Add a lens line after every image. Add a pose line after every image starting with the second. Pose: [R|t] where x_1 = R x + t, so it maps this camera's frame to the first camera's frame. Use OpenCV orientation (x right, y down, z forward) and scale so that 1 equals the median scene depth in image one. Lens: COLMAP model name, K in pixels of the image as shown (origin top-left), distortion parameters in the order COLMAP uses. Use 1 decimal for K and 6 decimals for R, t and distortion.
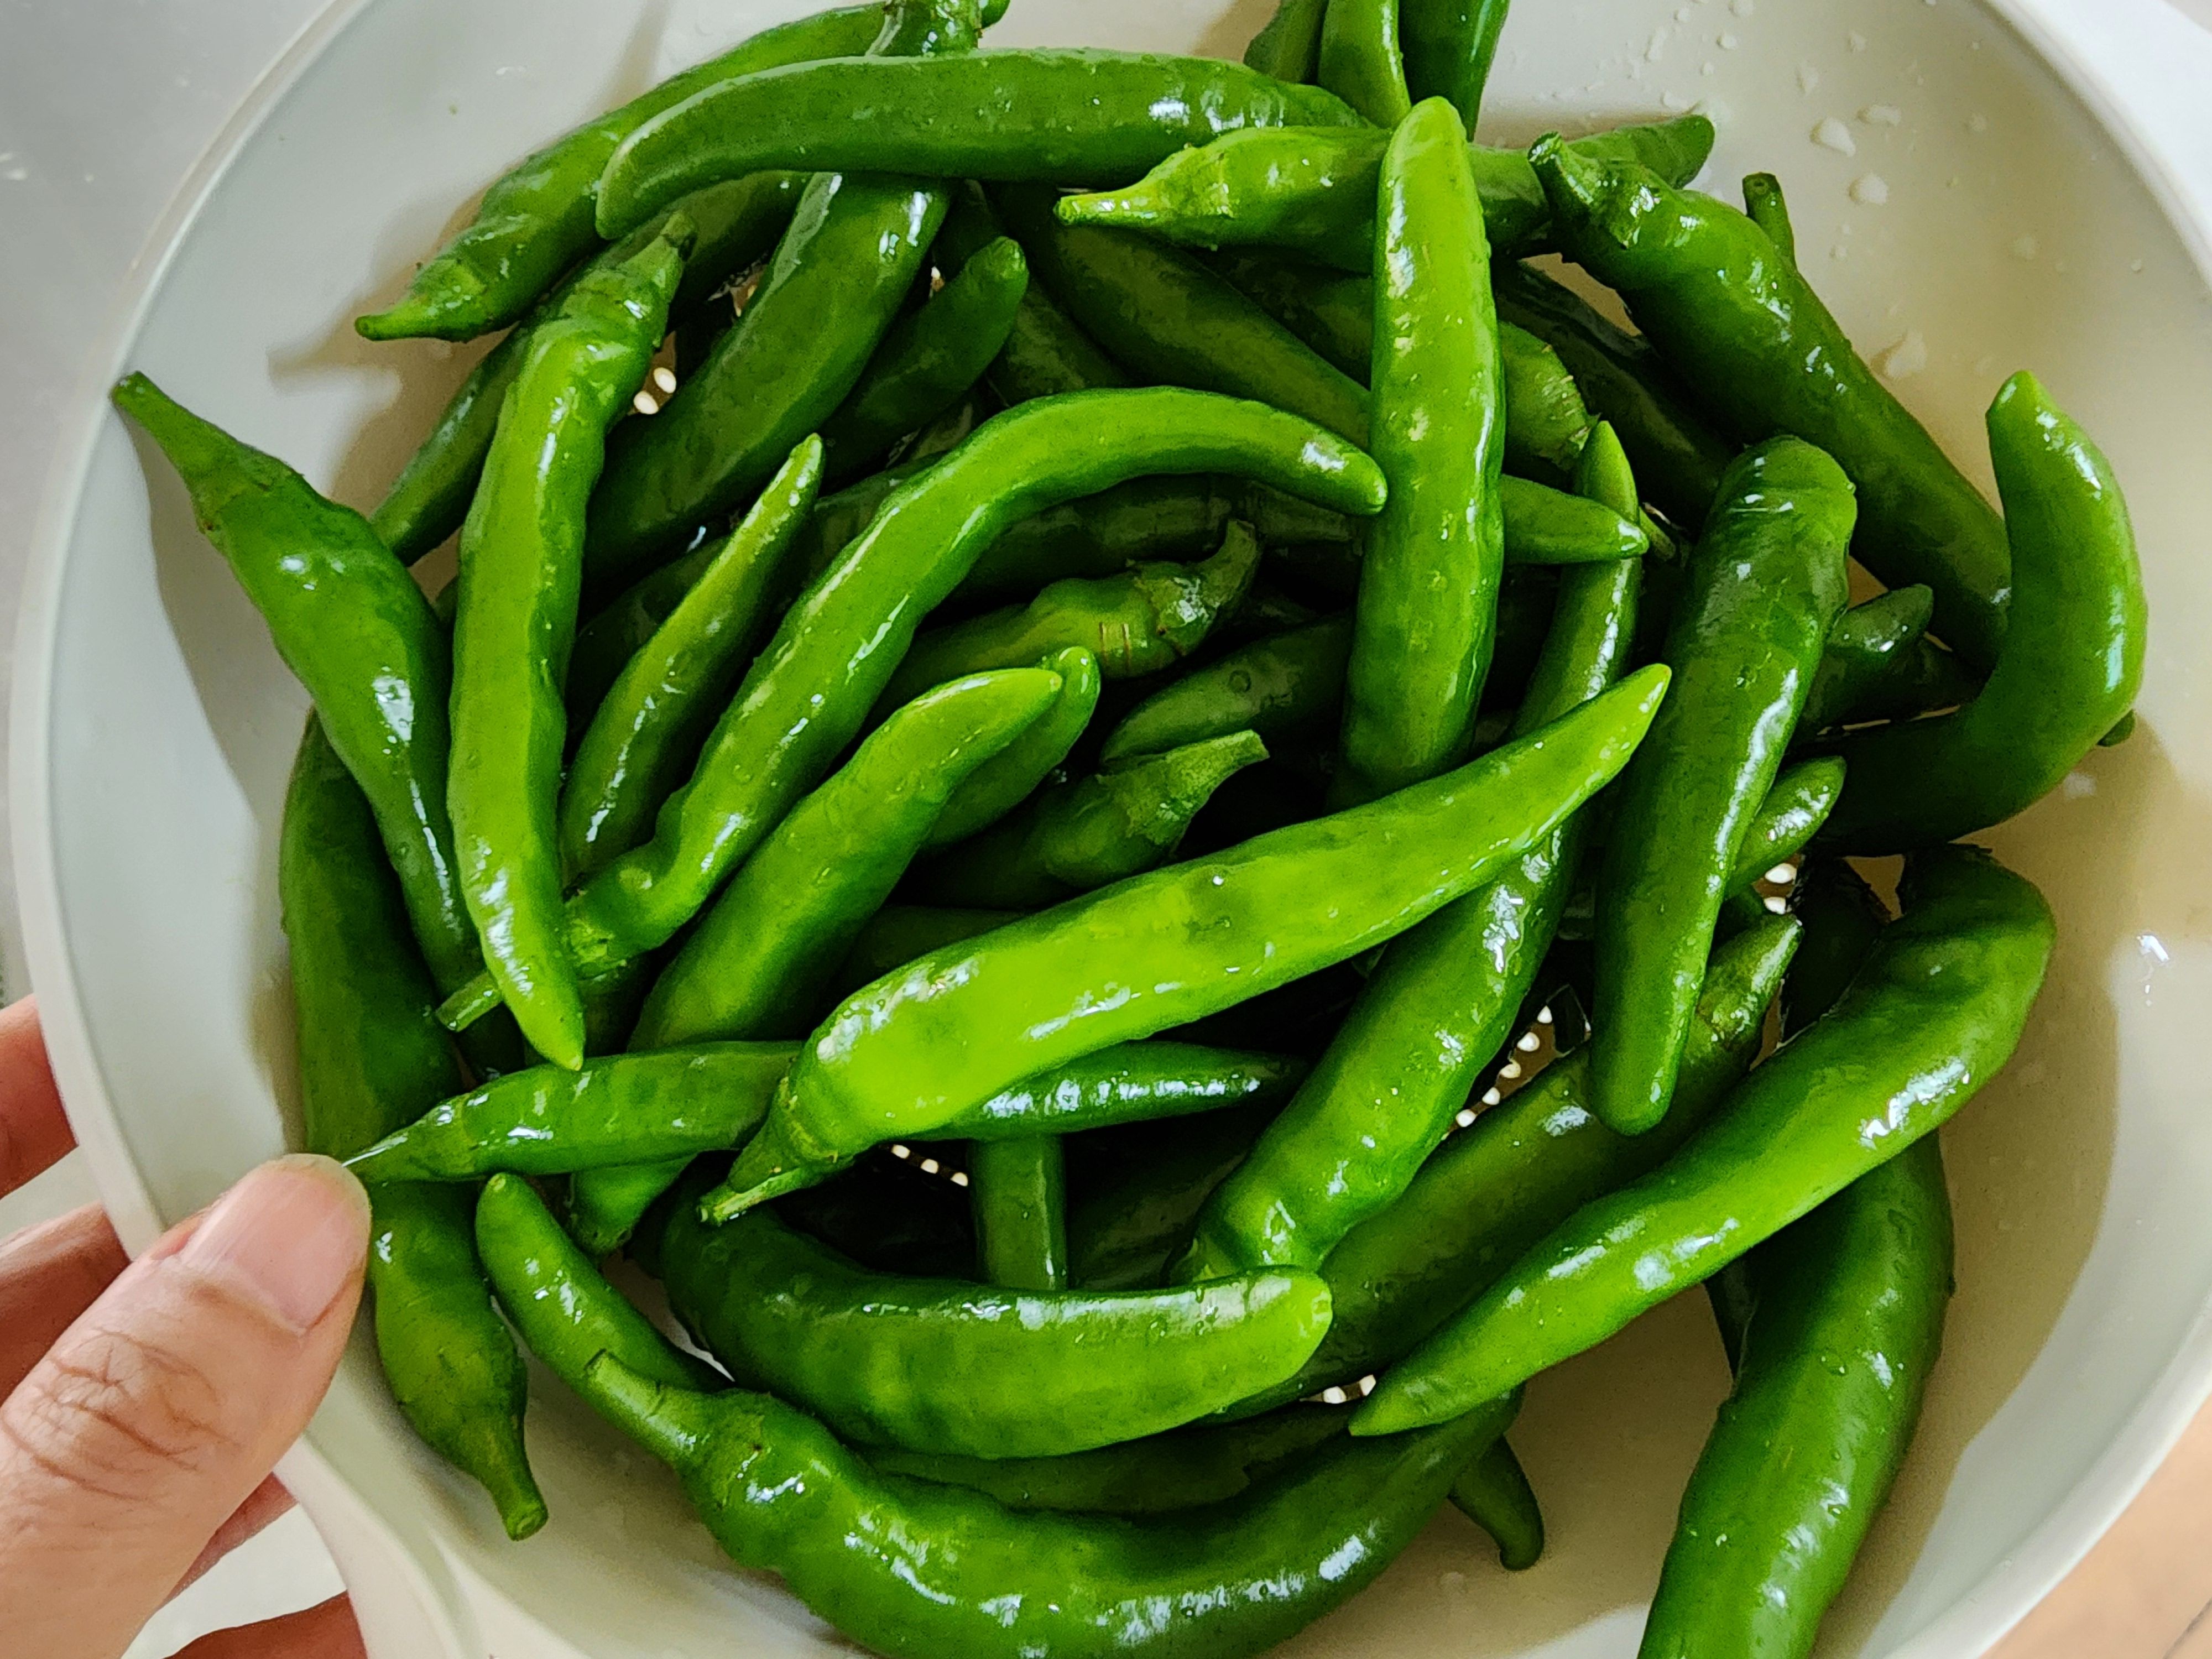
lens RADIAL K [[1674.3, 0, 1106.7], [0, 1674.3, 623.2], [0, 0, 1]] dist [0.033727, -0.009842]
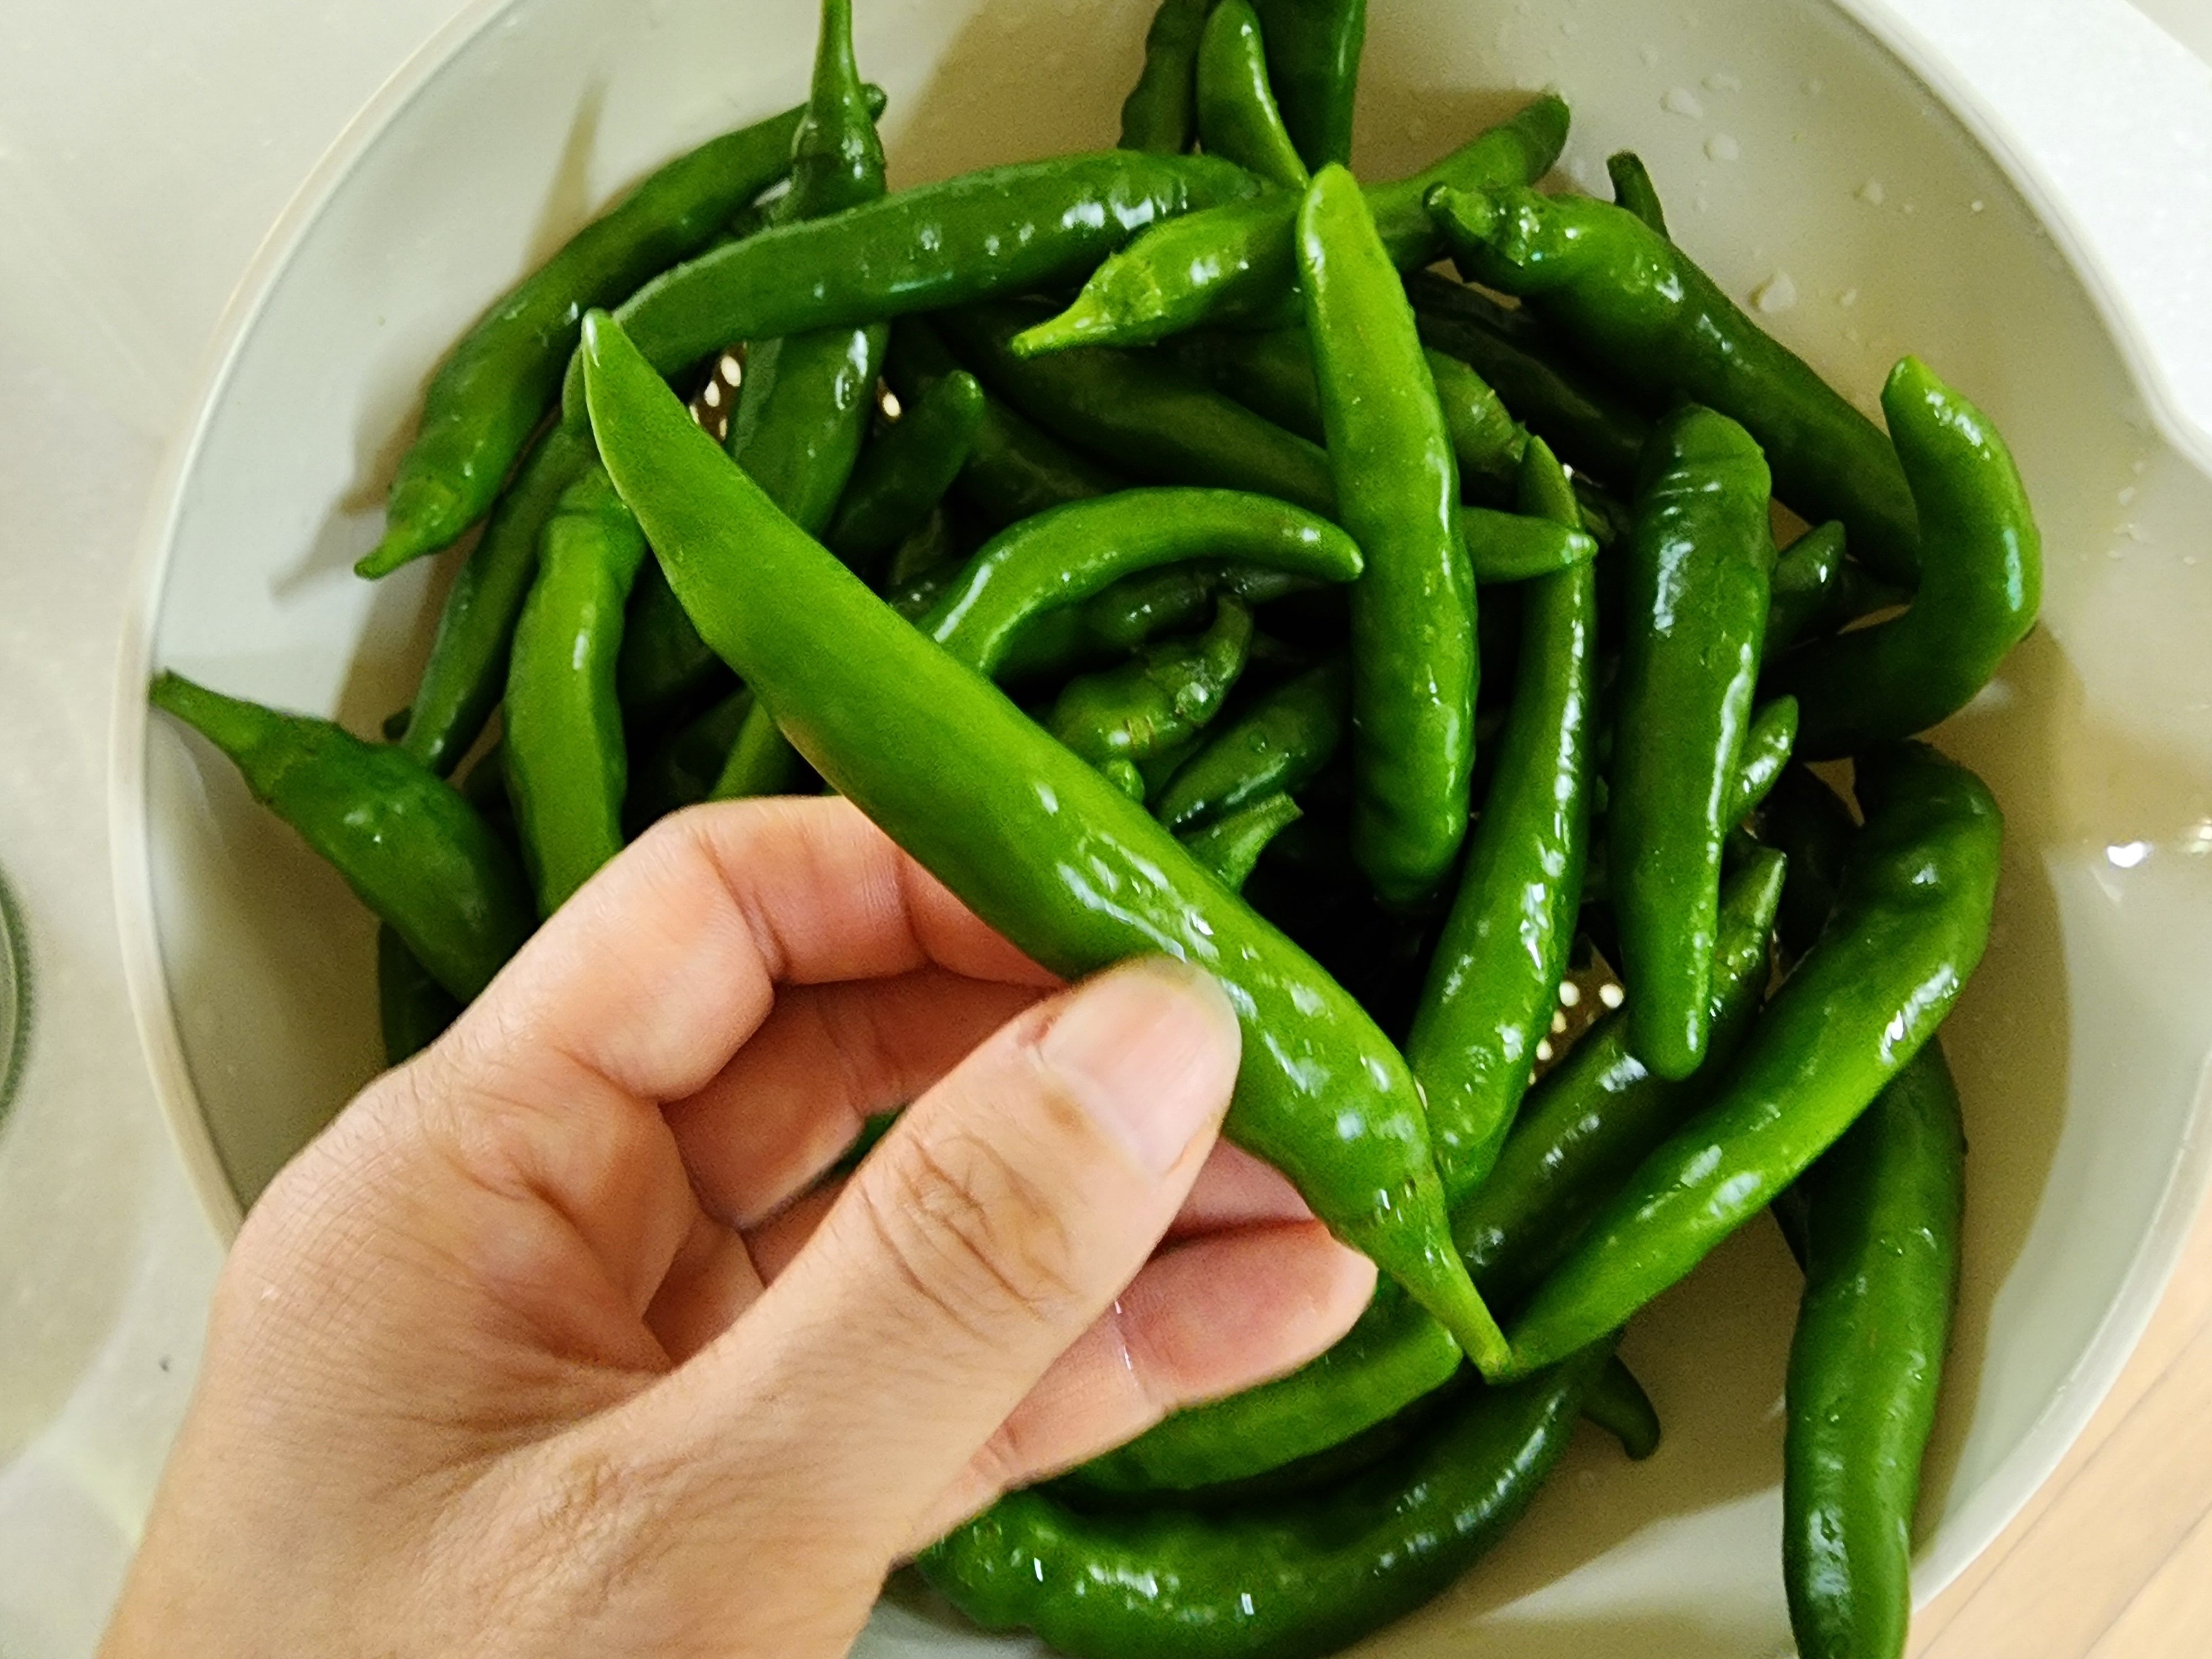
lens RADIAL K [[1674.3, 0, 1106.7], [0, 1674.3, 623.2], [0, 0, 1]] dist [0.033727, -0.009842]
pose [[0.978428, -0.196401, 0.064065, -0.070432], [0.190822, 0.978026, 0.083982, -0.151022], [-0.079151, -0.069946, 0.994406, -0.067278]]
